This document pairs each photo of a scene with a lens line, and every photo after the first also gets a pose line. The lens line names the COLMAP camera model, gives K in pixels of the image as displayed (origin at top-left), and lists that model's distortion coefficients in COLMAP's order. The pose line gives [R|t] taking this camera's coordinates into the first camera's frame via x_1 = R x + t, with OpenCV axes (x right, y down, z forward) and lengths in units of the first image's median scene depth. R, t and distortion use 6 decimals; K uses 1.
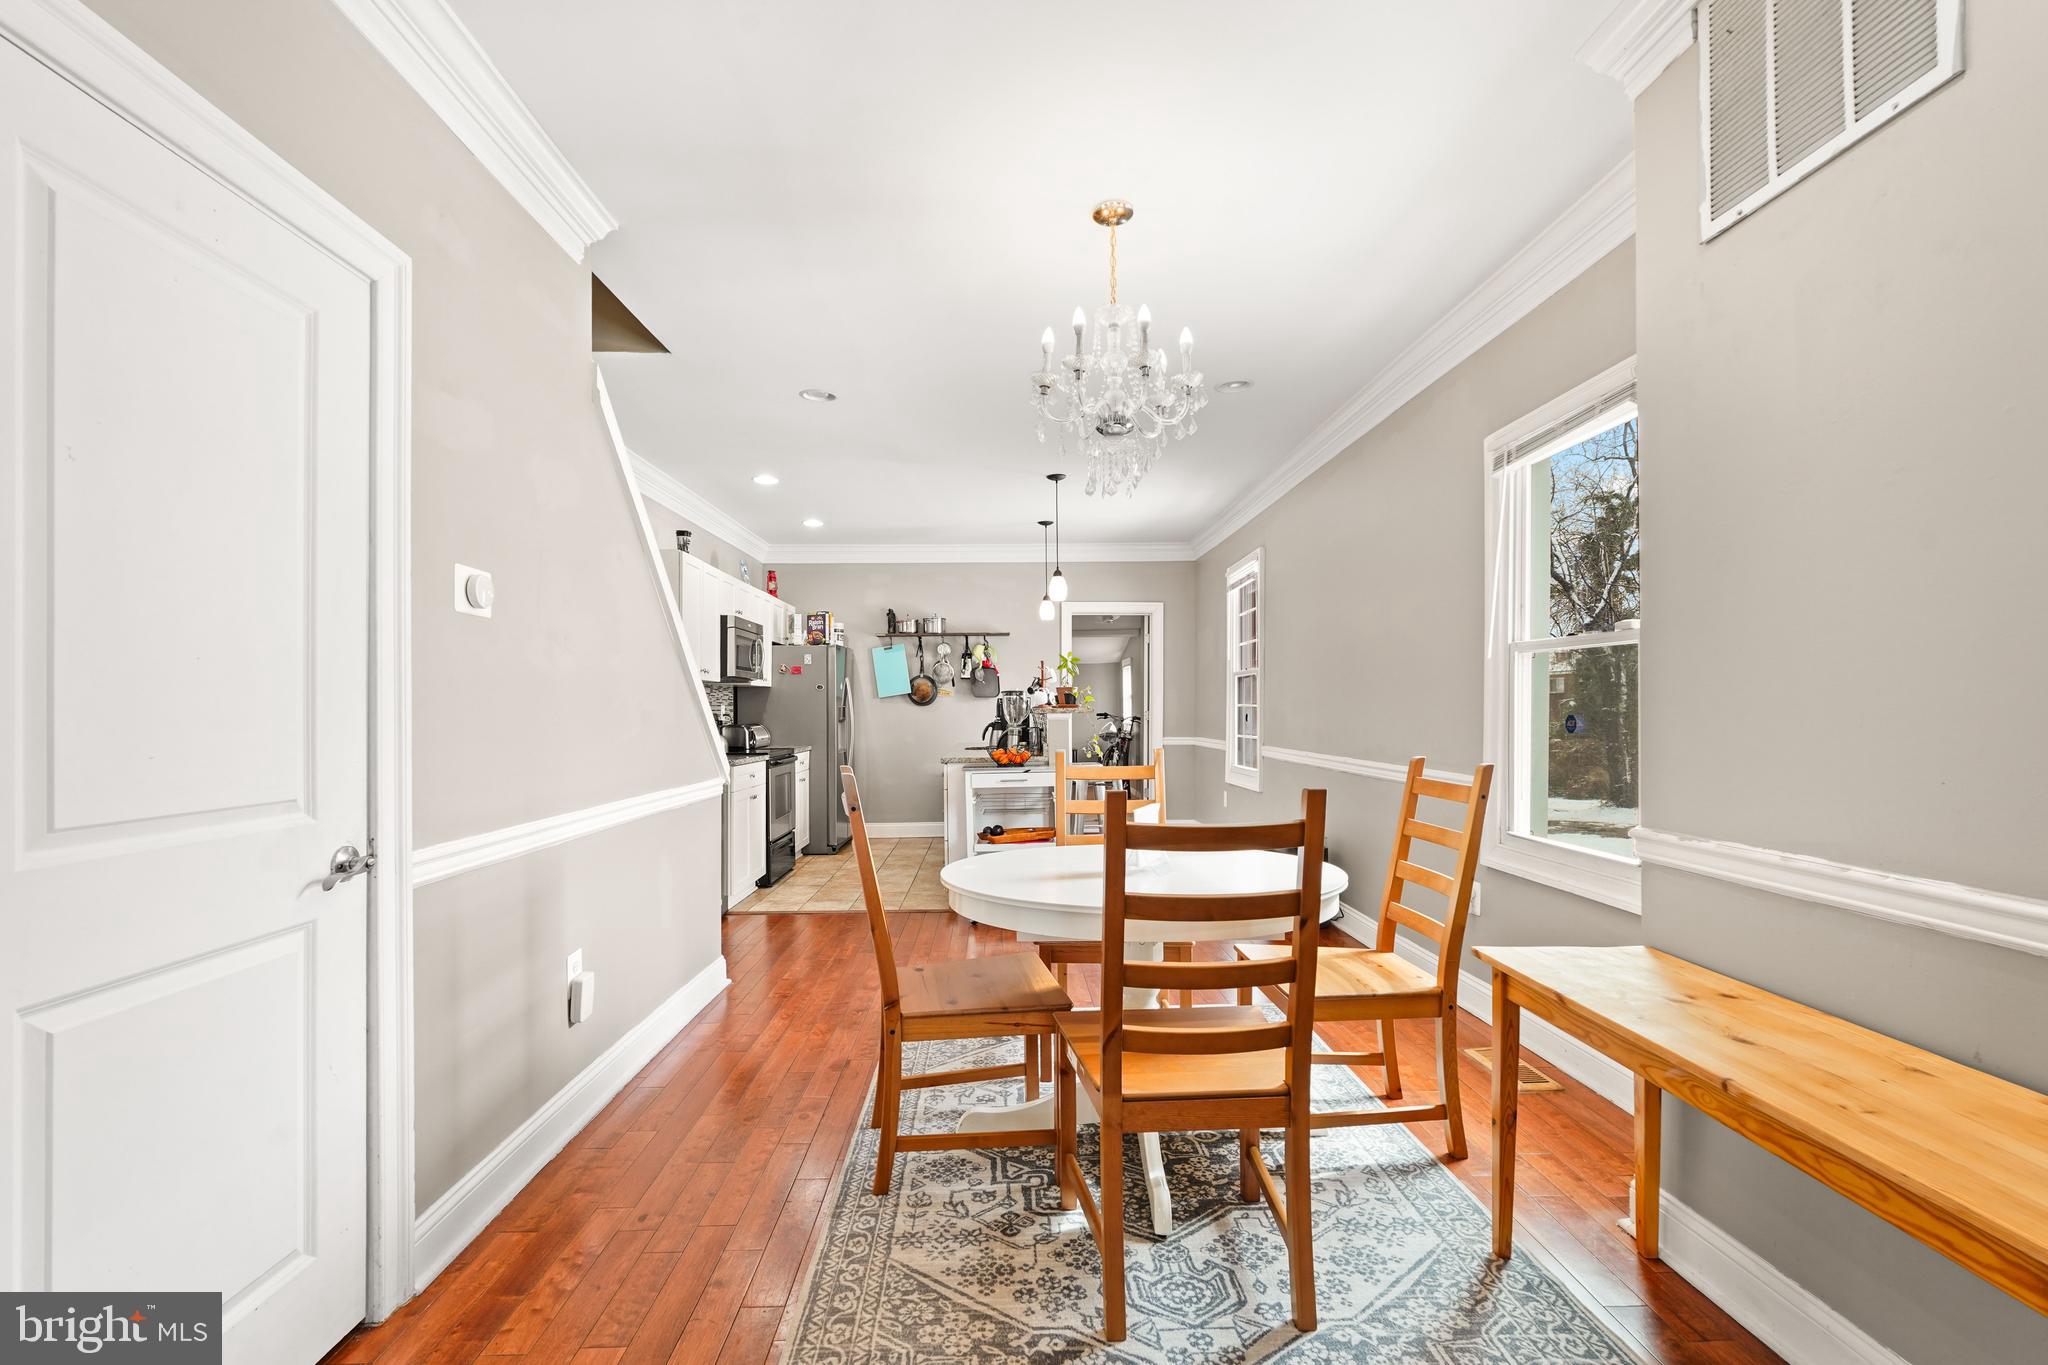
lens RADIAL K [[908.5, 0, 1017.1], [0, 908.5, 688.0], [0, 0, 1]] dist [0.000670, 0.000222]
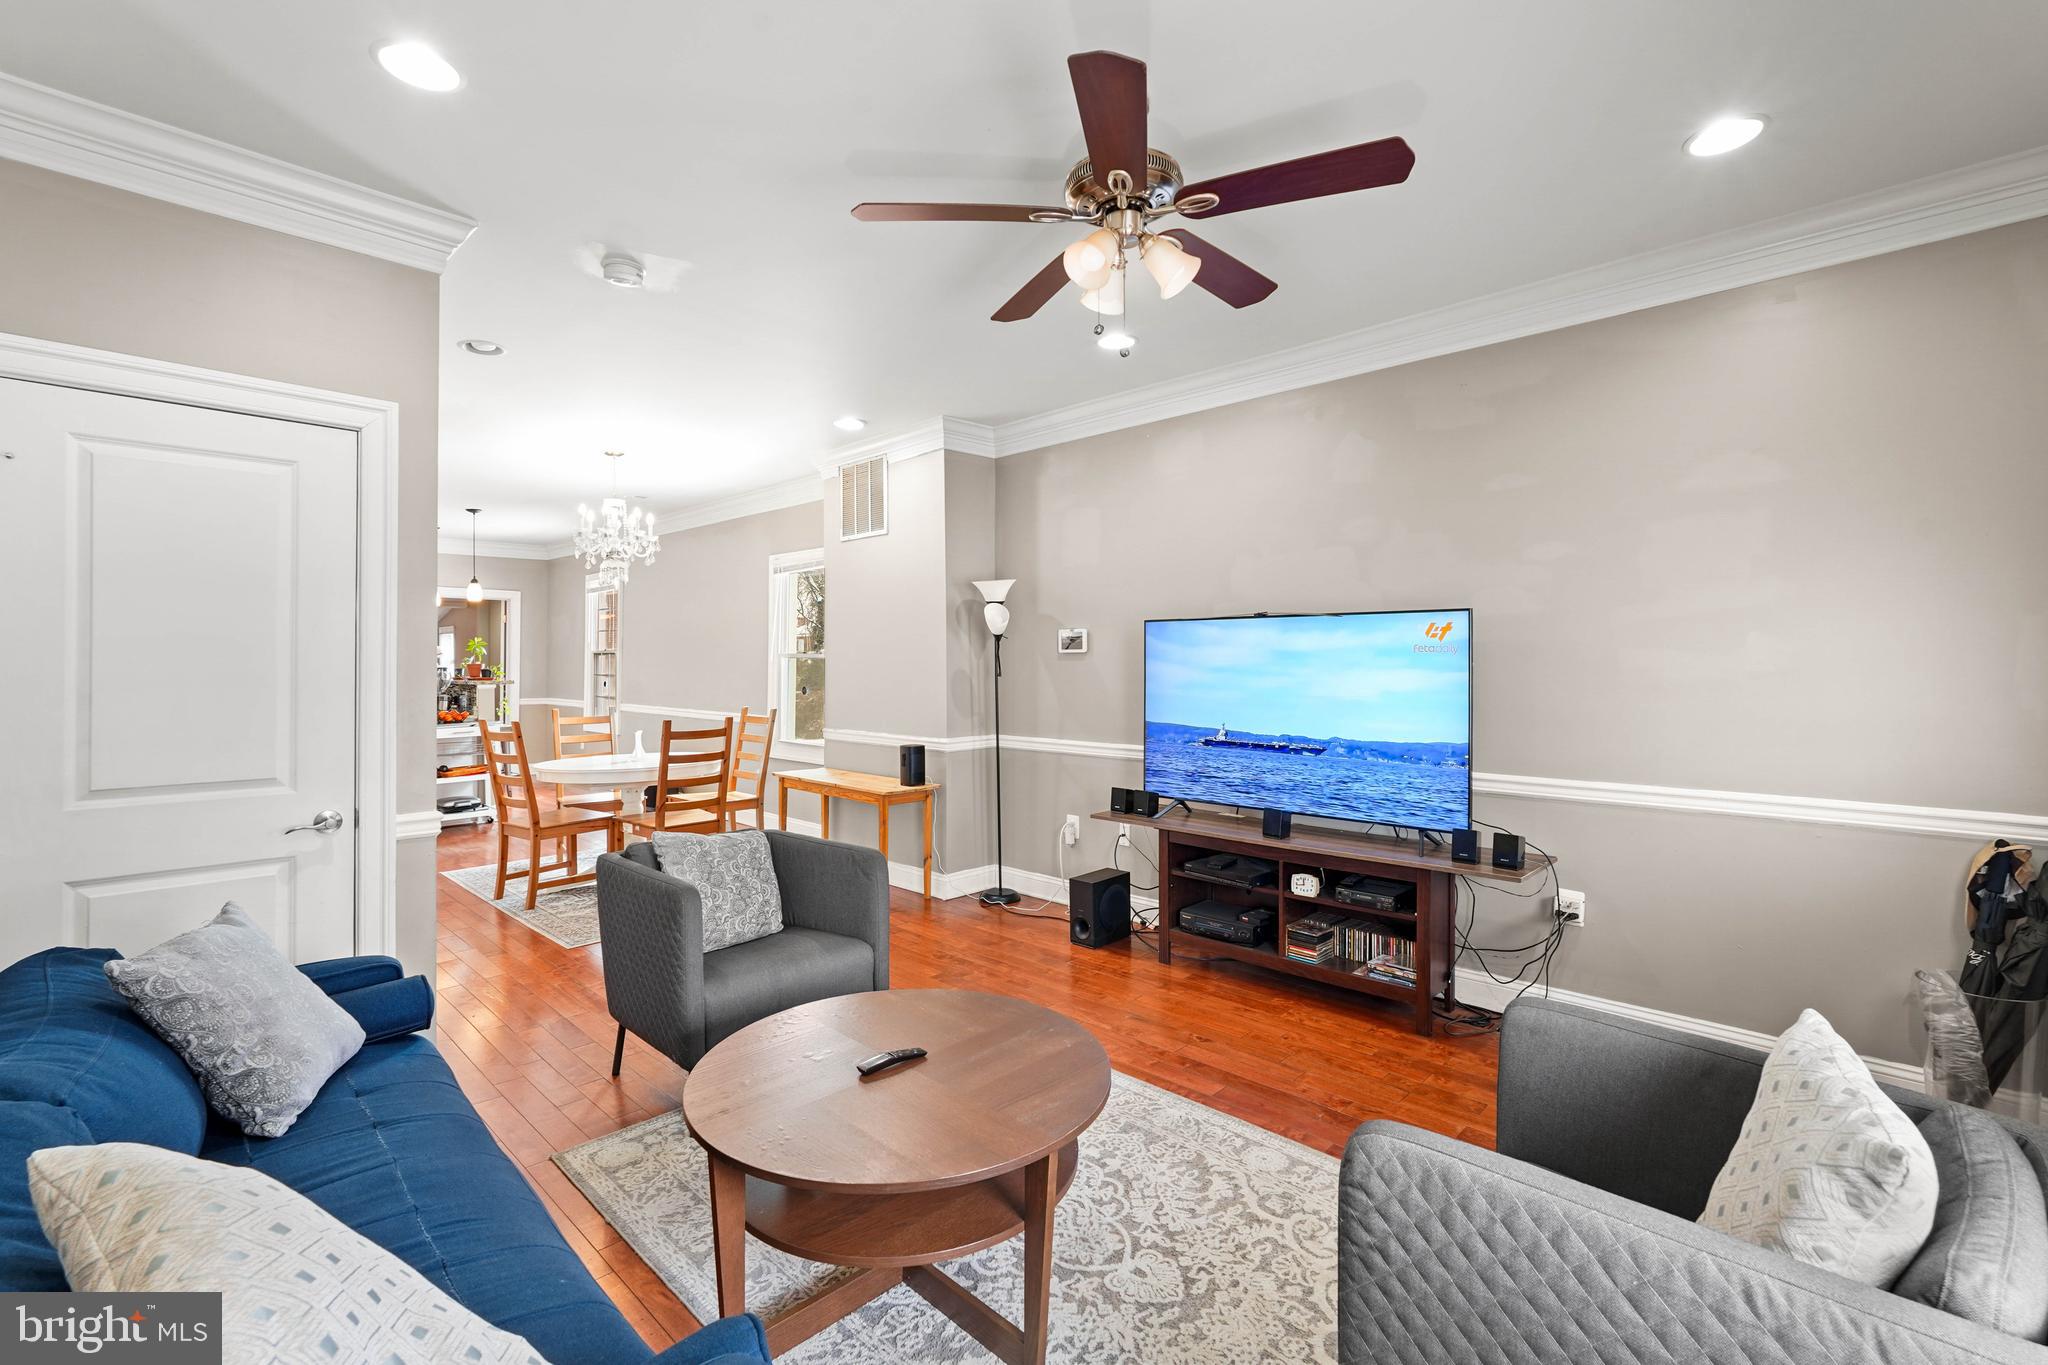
lens RADIAL K [[908.5, 0, 1017.1], [0, 908.5, 688.0], [0, 0, 1]] dist [0.000670, 0.000222]
pose [[0.713647, -0.018588, 0.700258, -0.506396], [-0.018188, 0.998819, 0.045049, -0.064354], [-0.700269, -0.044885, 0.712467, -0.837338]]
